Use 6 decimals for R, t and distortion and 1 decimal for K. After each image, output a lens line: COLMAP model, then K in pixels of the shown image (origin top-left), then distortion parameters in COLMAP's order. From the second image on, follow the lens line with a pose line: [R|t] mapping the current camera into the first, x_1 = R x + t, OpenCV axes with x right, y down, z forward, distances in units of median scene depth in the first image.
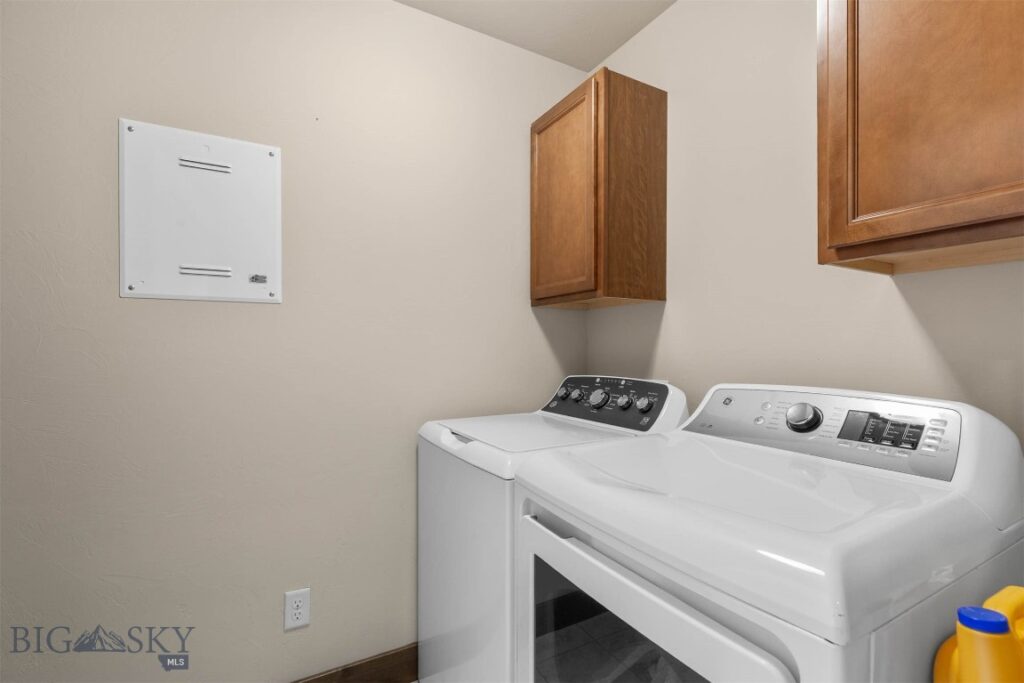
lens RADIAL K [[462.3, 0, 512.2], [0, 462.3, 349.4], [0, 0, 1]] dist [0.003498, -0.000150]
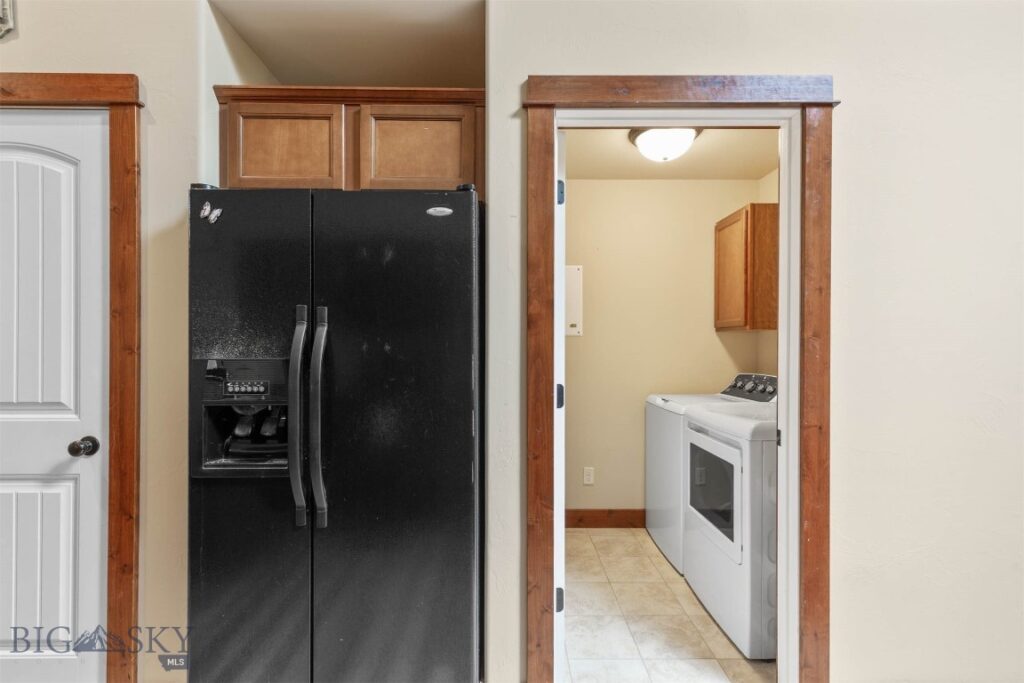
lens RADIAL K [[462.3, 0, 512.2], [0, 462.3, 349.4], [0, 0, 1]] dist [0.003498, -0.000150]
pose [[0.875660, 0.003653, -0.482914, 0.252234], [-0.002721, 0.999993, 0.002631, -0.038266], [0.482920, -0.000990, 0.875664, -1.011549]]
